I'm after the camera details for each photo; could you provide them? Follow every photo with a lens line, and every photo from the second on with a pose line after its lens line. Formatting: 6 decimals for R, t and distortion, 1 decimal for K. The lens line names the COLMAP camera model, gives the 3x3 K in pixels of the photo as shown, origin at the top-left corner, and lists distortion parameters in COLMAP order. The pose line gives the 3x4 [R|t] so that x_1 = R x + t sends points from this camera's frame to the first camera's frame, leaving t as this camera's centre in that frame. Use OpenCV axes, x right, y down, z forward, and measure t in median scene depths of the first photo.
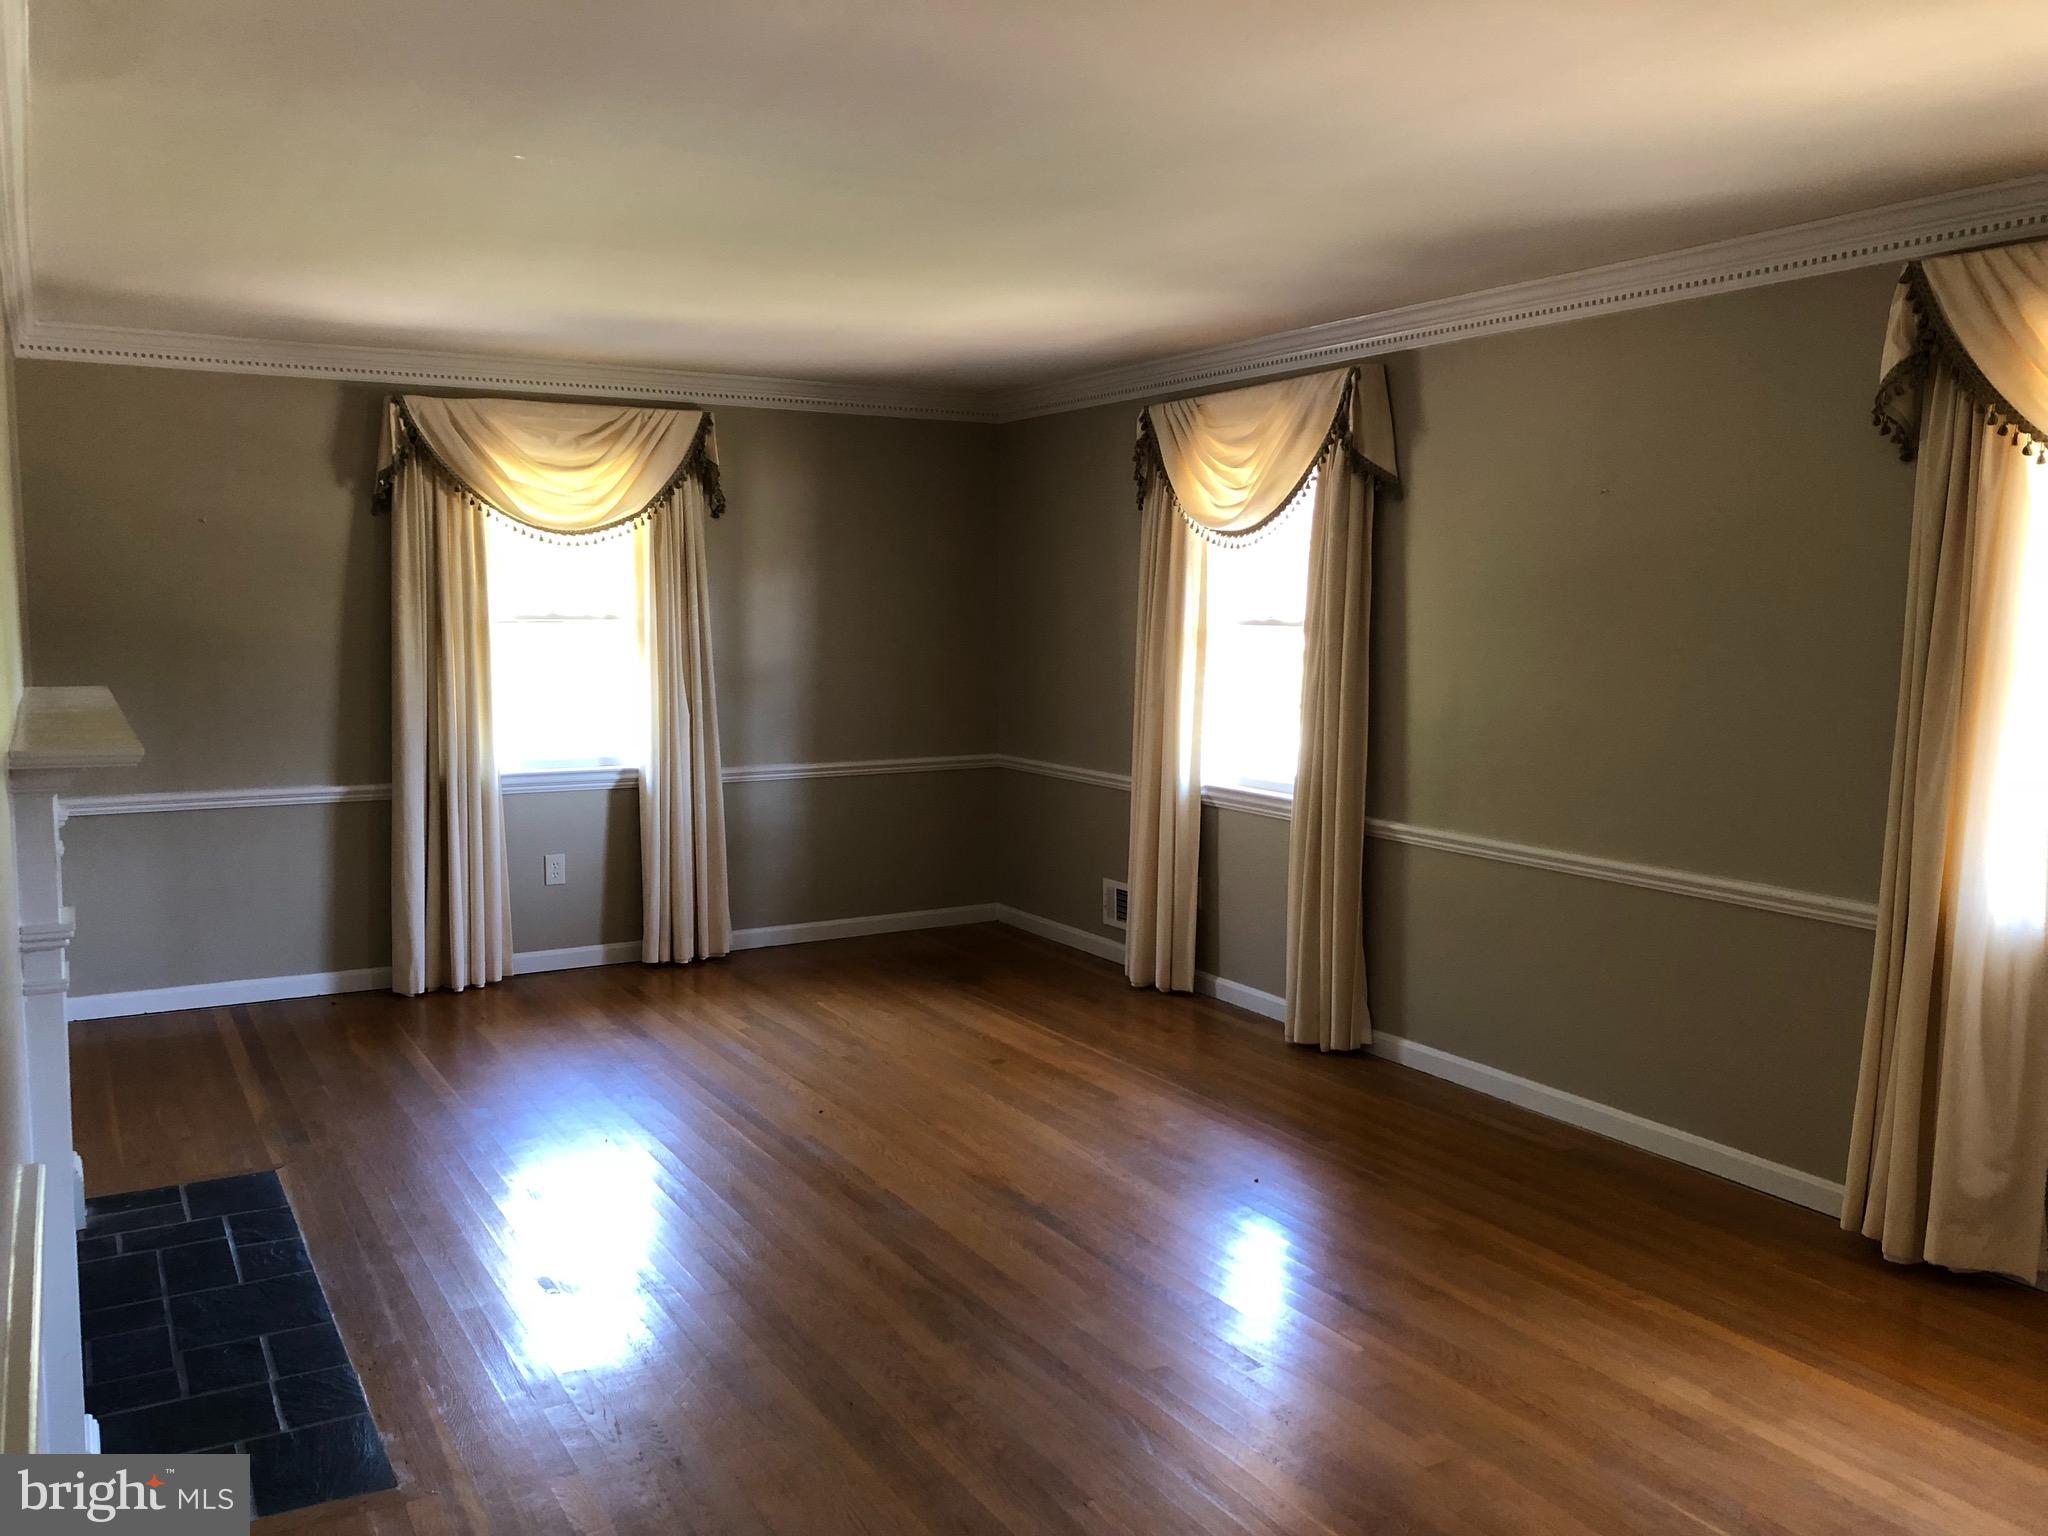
lens RADIAL K [[1657.9, 0, 1007.6], [0, 1657.9, 789.2], [0, 0, 1]] dist [0.035752, -0.033187]
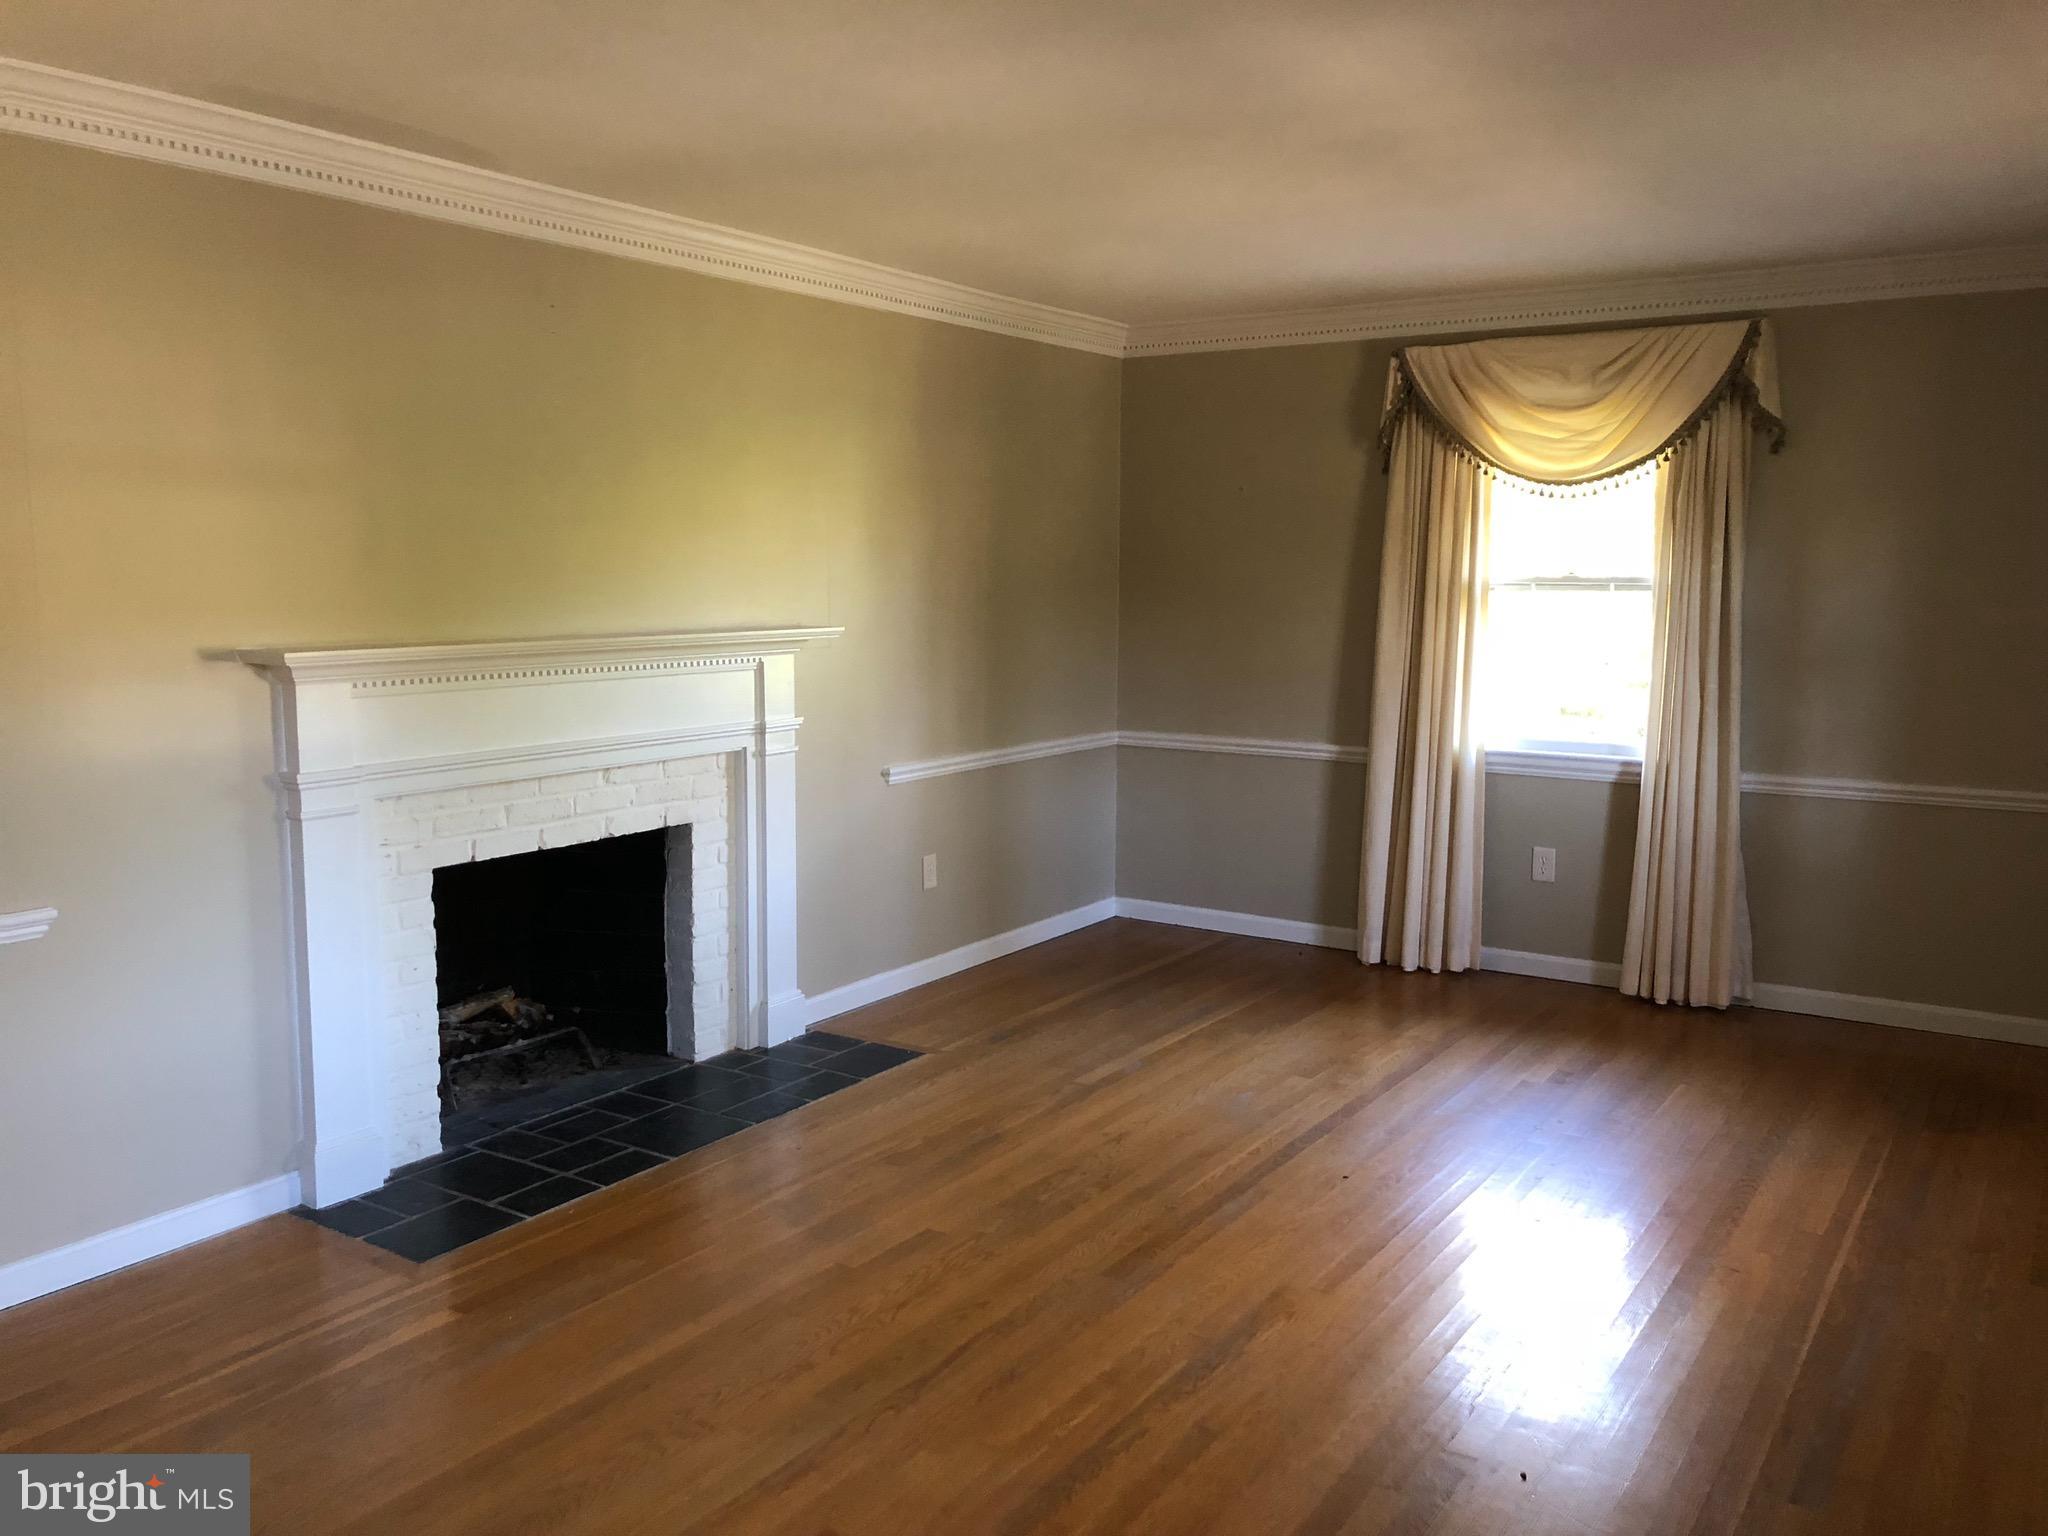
lens RADIAL K [[1657.9, 0, 1032.2], [0, 1657.9, 768.9], [0, 0, 1]] dist [0.035752, -0.033187]
pose [[0.461595, 0.108384, -0.880445, 0.391948], [-0.105941, 0.992140, 0.066591, -0.033681], [0.880742, 0.062537, 0.469449, 0.352332]]
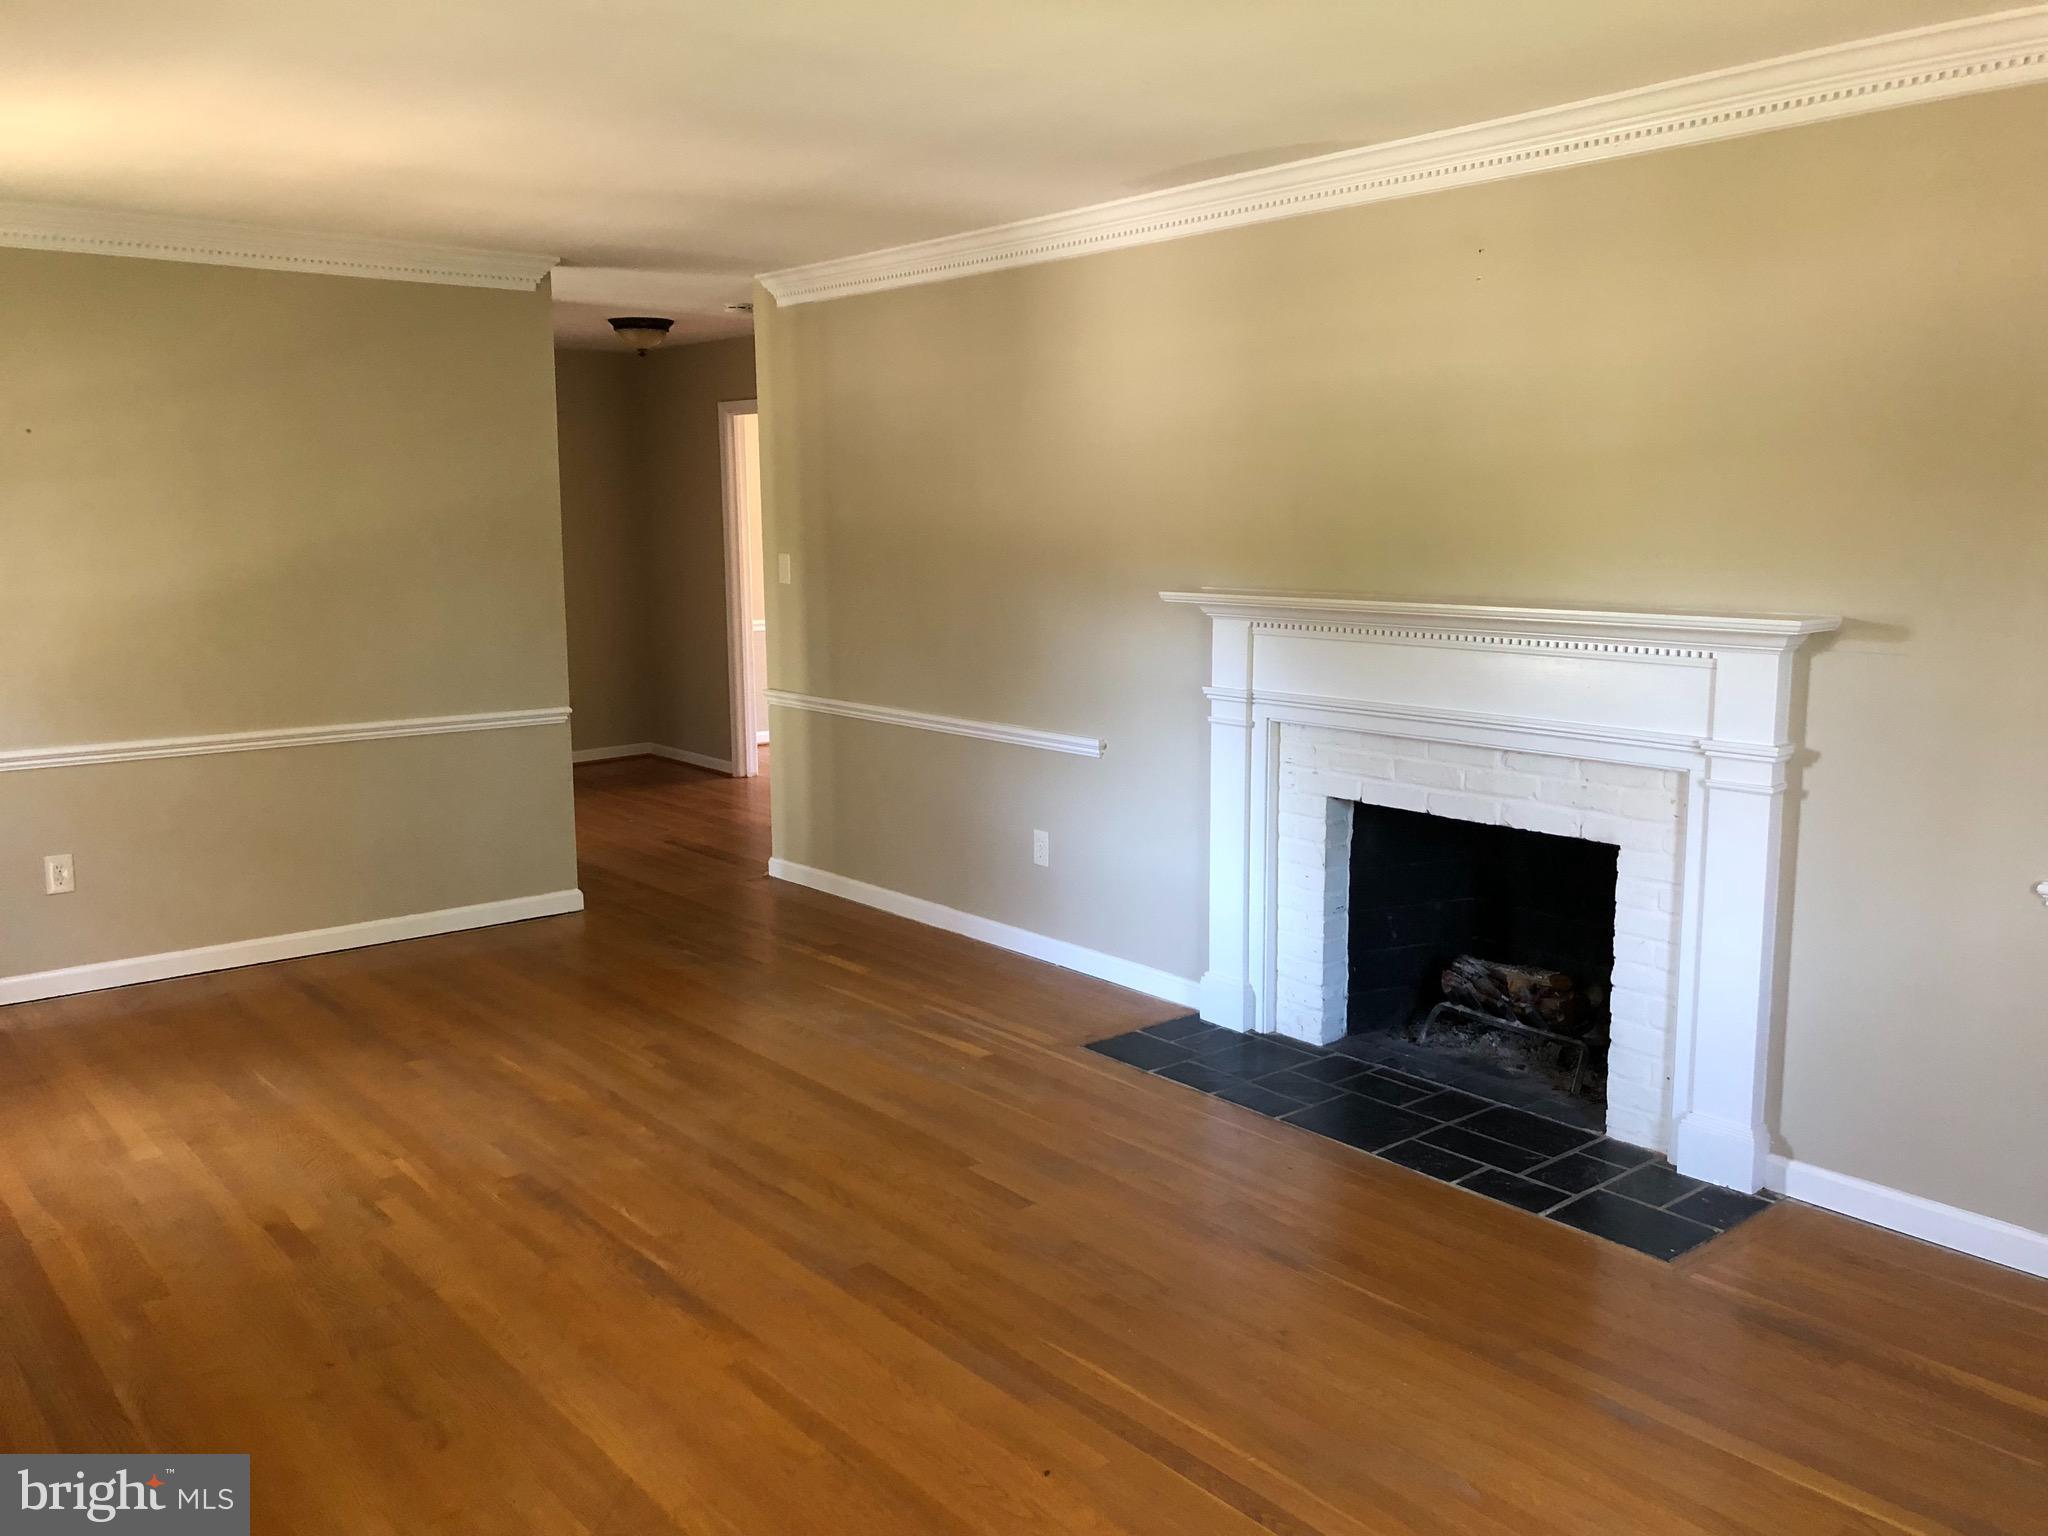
lens RADIAL K [[1657.9, 0, 1042.8], [0, 1657.9, 754.1], [0, 0, 1]] dist [0.035752, -0.033187]
pose [[-0.983255, 0.026389, -0.180314, -0.019101], [-0.020894, 0.966610, 0.255398, -0.126761], [0.181033, 0.254889, -0.949873, 1.102017]]
